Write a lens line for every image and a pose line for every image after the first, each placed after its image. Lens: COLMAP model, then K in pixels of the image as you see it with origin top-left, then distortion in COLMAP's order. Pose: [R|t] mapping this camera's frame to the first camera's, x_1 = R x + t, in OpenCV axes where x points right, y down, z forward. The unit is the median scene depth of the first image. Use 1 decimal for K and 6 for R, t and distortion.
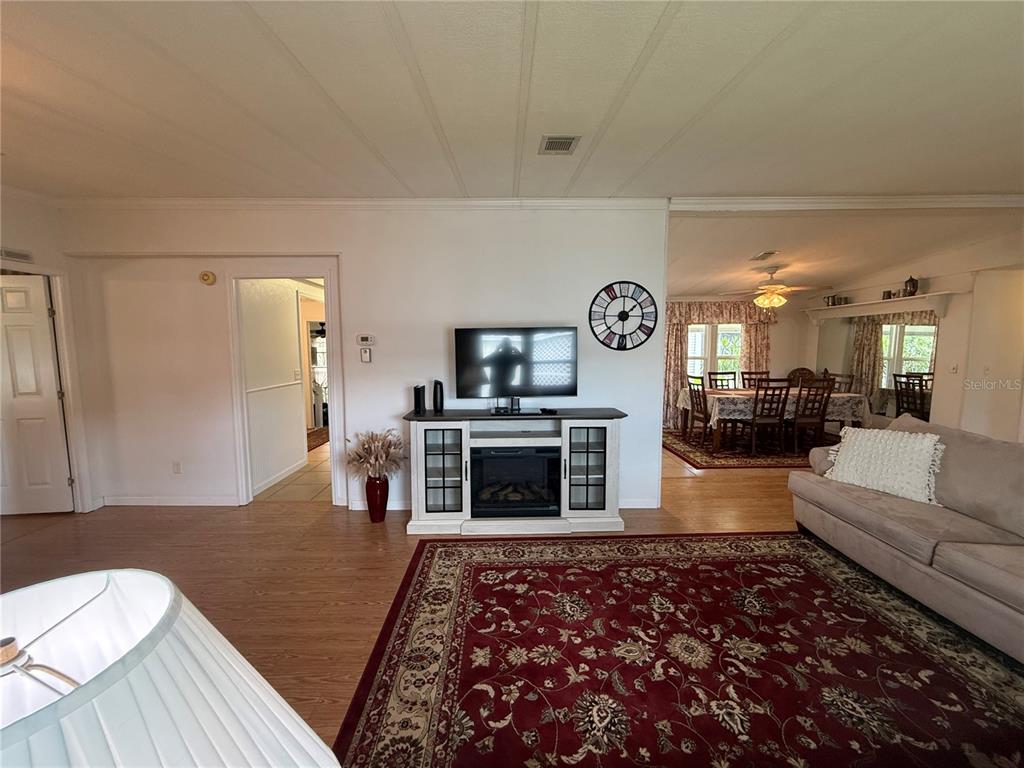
lens RADIAL K [[409.2, 0, 511.4], [0, 409.2, 383.5], [0, 0, 1]] dist [-0.001026, 0.000962]
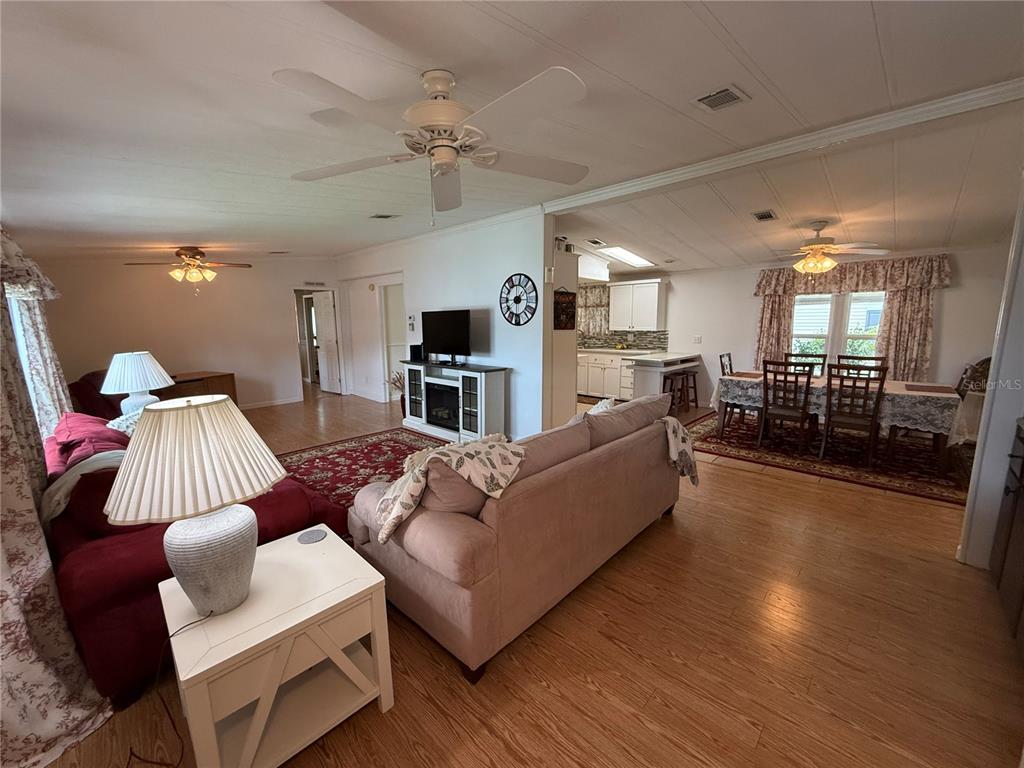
lens RADIAL K [[409.2, 0, 510.1], [0, 409.2, 382.8], [0, 0, 1]] dist [-0.001026, 0.000962]
pose [[0.714630, 0.108156, -0.691090, 1.355813], [-0.061927, 0.993877, 0.091506, -0.018187], [0.696756, -0.022595, 0.716952, 0.018762]]
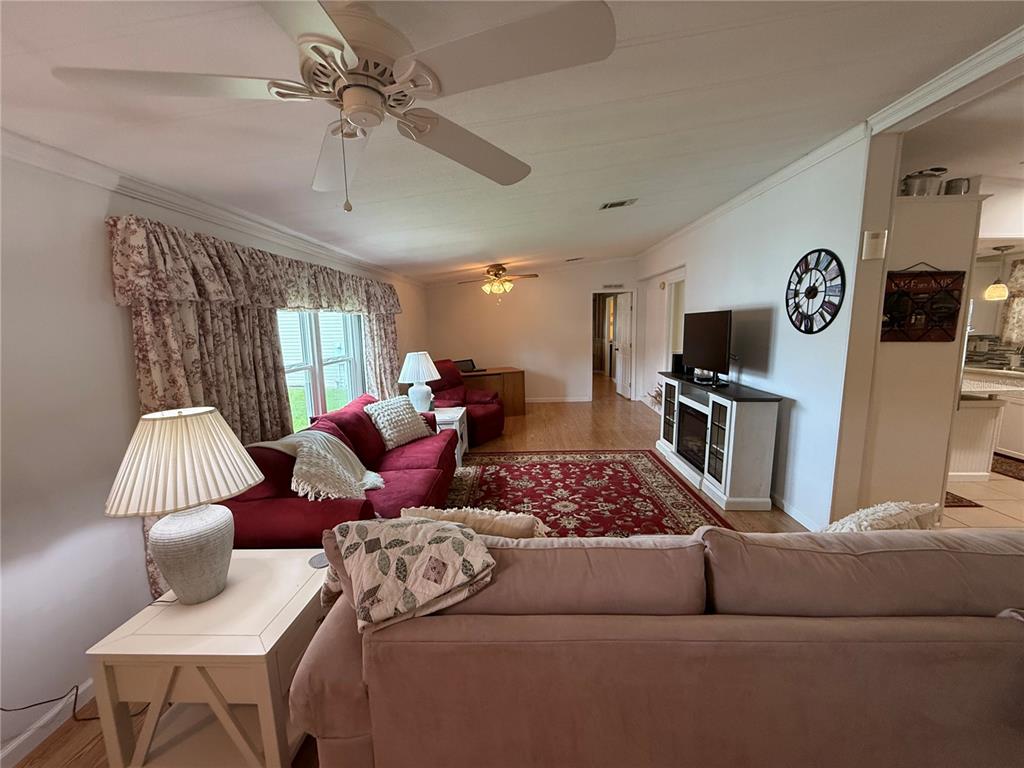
lens RADIAL K [[409.2, 0, 512.2], [0, 409.2, 382.7], [0, 0, 1]] dist [-0.001026, 0.000962]
pose [[-0.041719, 0.150926, -0.987664, 1.287040], [-0.072335, 0.985475, 0.153646, -0.075587], [0.996507, 0.077853, -0.030196, 0.483942]]
